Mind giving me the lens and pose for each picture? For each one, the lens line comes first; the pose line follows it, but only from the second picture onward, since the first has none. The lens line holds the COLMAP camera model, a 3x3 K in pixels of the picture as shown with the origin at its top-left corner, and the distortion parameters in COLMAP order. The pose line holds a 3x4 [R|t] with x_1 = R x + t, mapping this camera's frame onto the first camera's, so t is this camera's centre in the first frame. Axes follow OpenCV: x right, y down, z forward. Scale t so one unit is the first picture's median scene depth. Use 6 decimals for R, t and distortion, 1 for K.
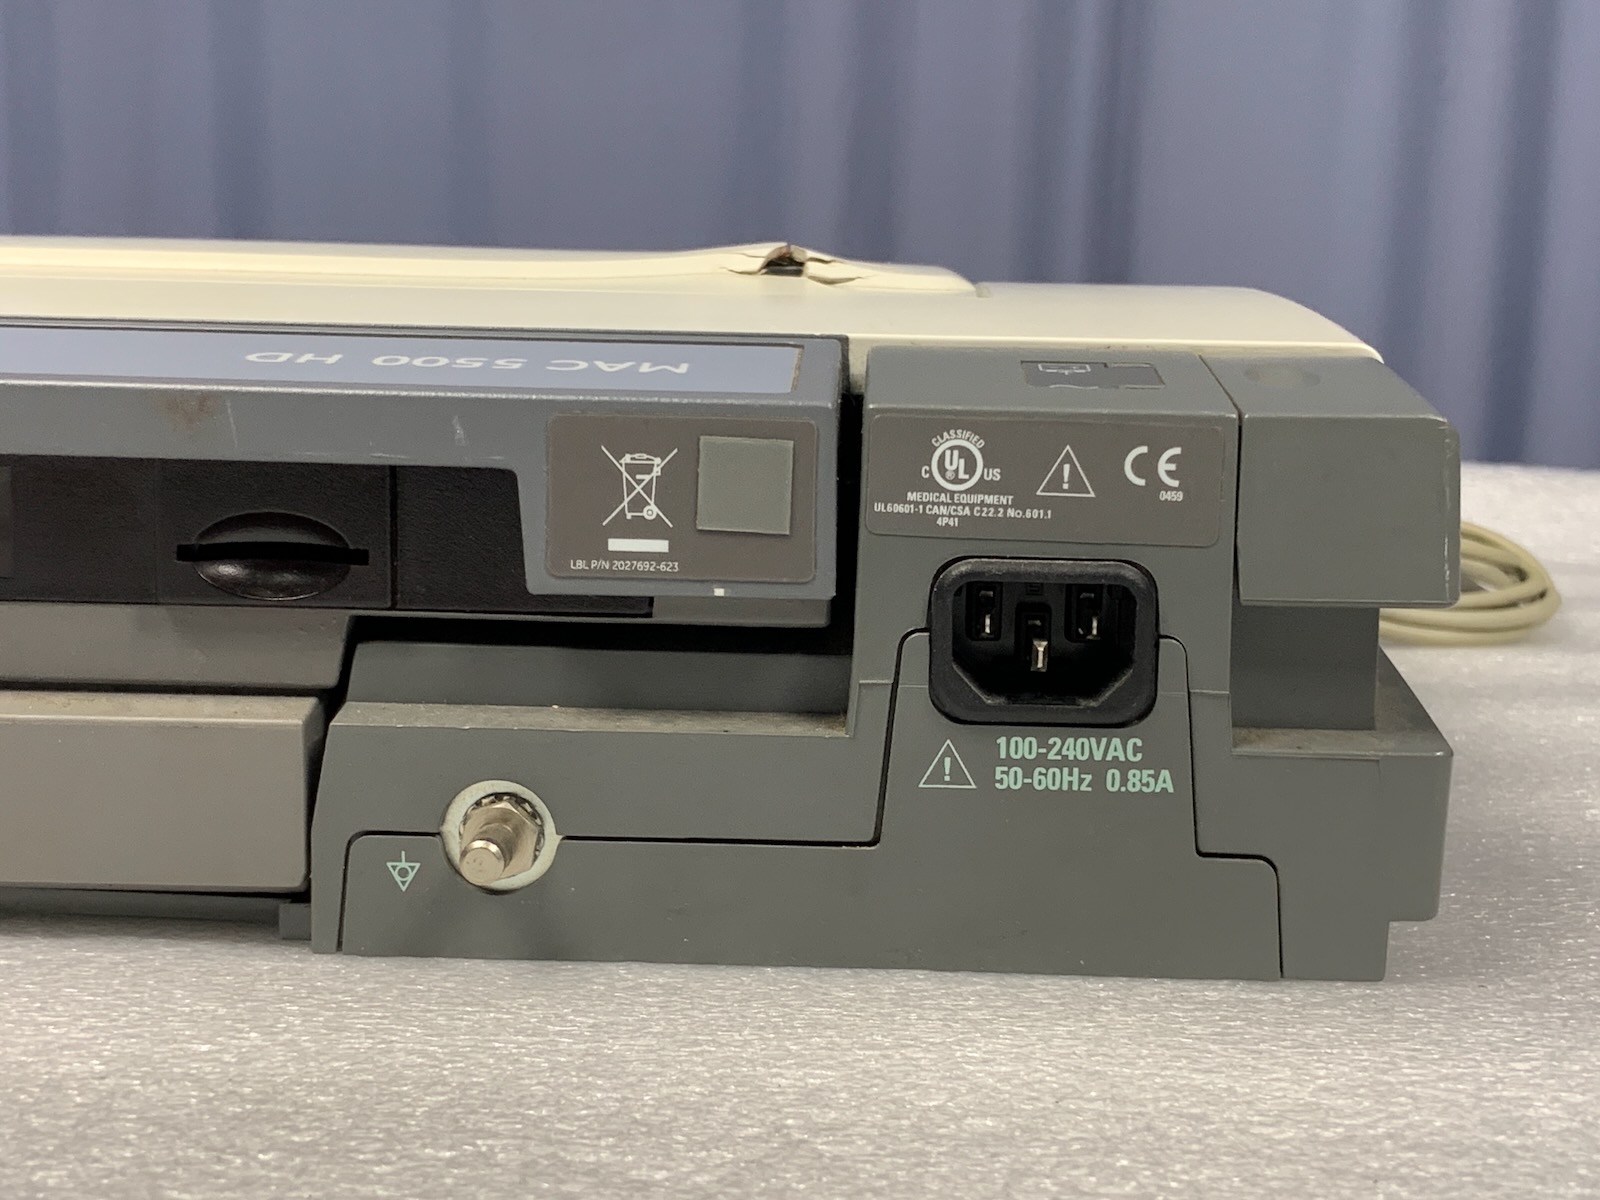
lens RADIAL K [[2487.6, 0, 800.0], [0, 2487.6, 600.0], [0, 0, 1]] dist [0.251656, -0.791471]
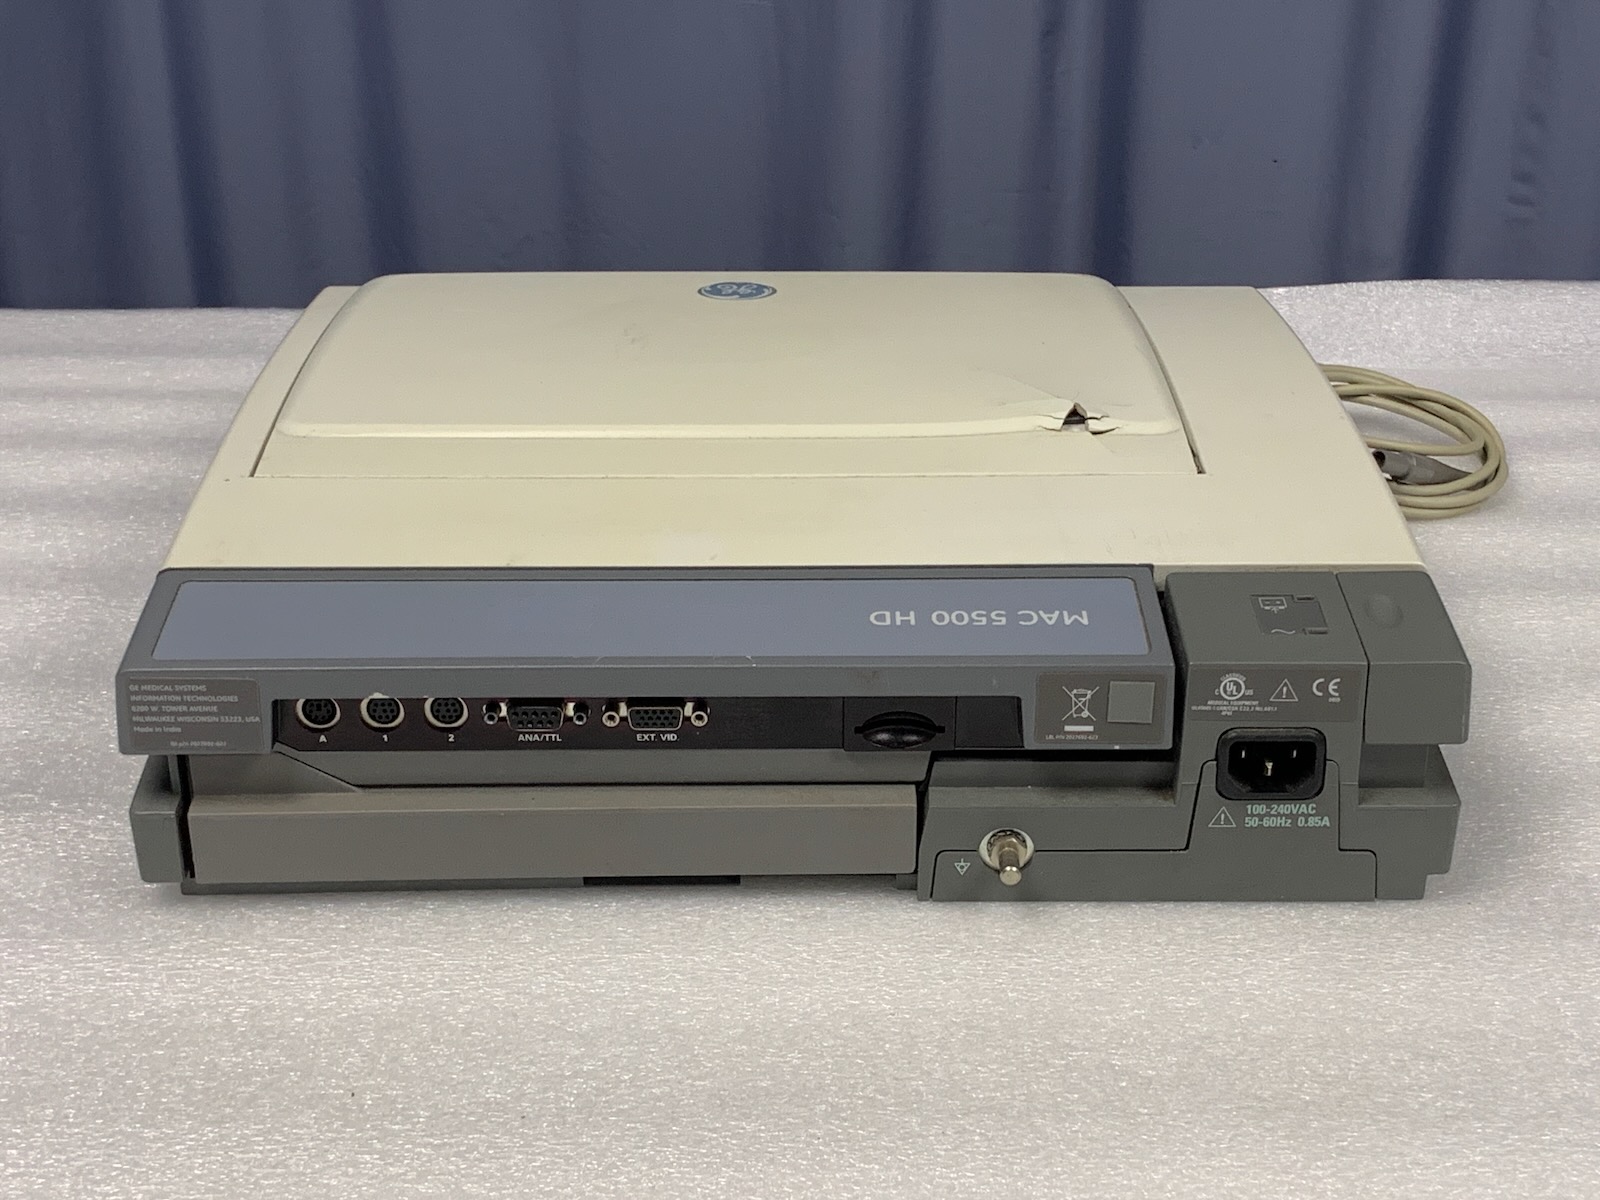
lens RADIAL K [[2487.6, 0, 800.0], [0, 2487.6, 600.0], [0, 0, 1]] dist [0.251656, -0.791471]
pose [[0.998967, -0.036128, 0.027578, -0.353122], [0.026611, 0.956807, 0.289504, -0.739743], [-0.036846, -0.288471, 0.956779, -0.974048]]
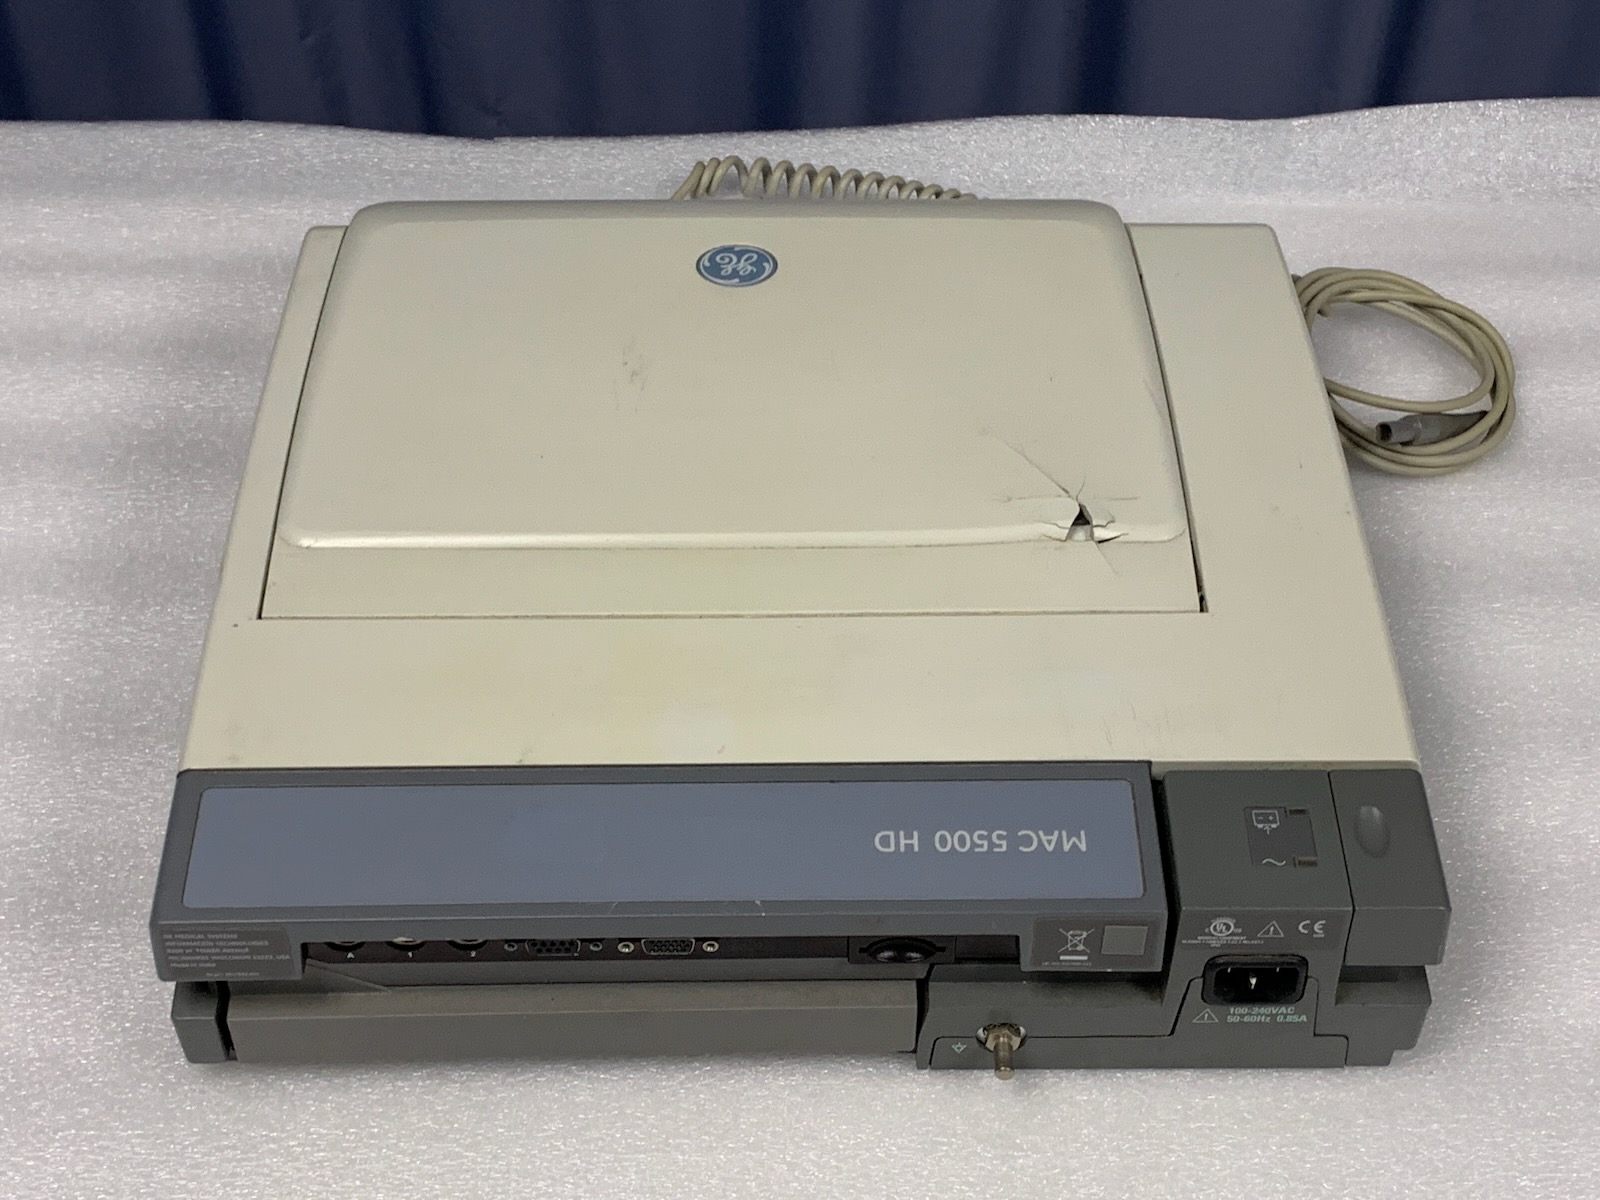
lens RADIAL K [[2487.6, 0, 800.0], [0, 2487.6, 600.0], [0, 0, 1]] dist [0.251656, -0.791471]
pose [[0.998821, -0.043715, 0.021120, -0.338103], [0.022883, 0.807575, 0.589321, -1.581537], [-0.042818, -0.588142, 0.807623, -0.589678]]
